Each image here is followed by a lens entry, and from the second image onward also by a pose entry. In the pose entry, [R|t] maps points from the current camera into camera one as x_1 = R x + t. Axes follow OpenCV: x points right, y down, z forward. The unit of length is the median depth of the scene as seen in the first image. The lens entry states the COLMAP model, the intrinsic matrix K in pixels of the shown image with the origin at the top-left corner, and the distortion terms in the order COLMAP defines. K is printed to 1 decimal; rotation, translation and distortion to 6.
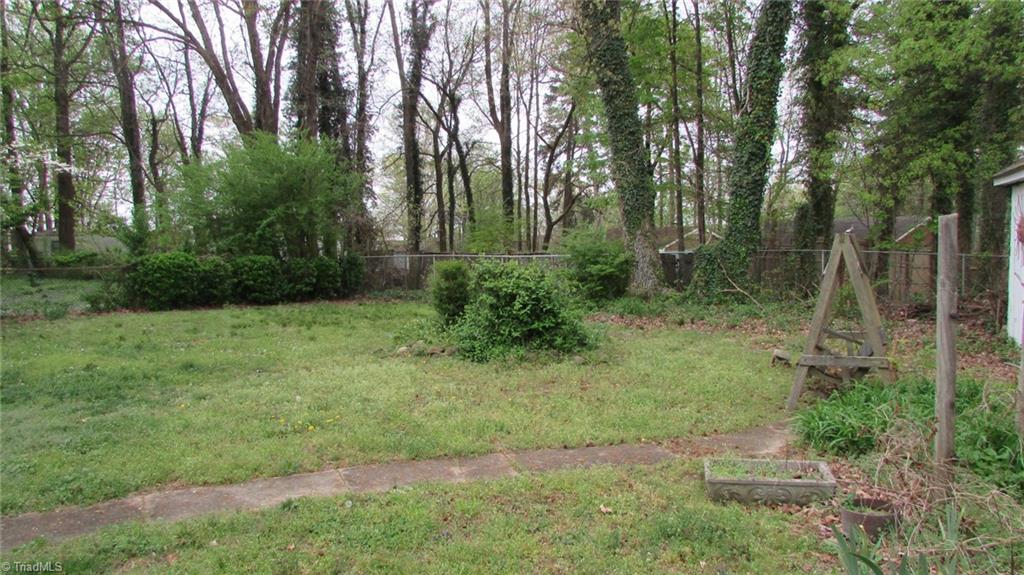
lens RADIAL K [[733.4, 0, 509.6], [0, 733.4, 287.9], [0, 0, 1]] dist [-0.034516, 0.006556]
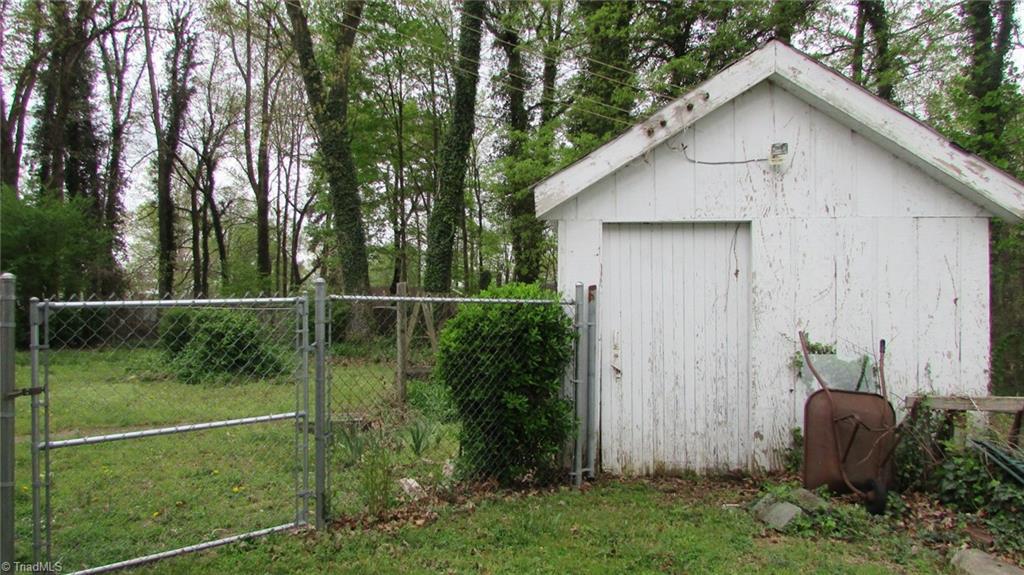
lens RADIAL K [[733.4, 0, 518.8], [0, 733.4, 286.8], [0, 0, 1]] dist [-0.034516, 0.006556]
pose [[0.951609, 0.024314, 0.306347, 0.025894], [0.000724, 0.996685, -0.081352, 0.007837], [-0.307309, 0.077637, 0.948437, -0.104171]]
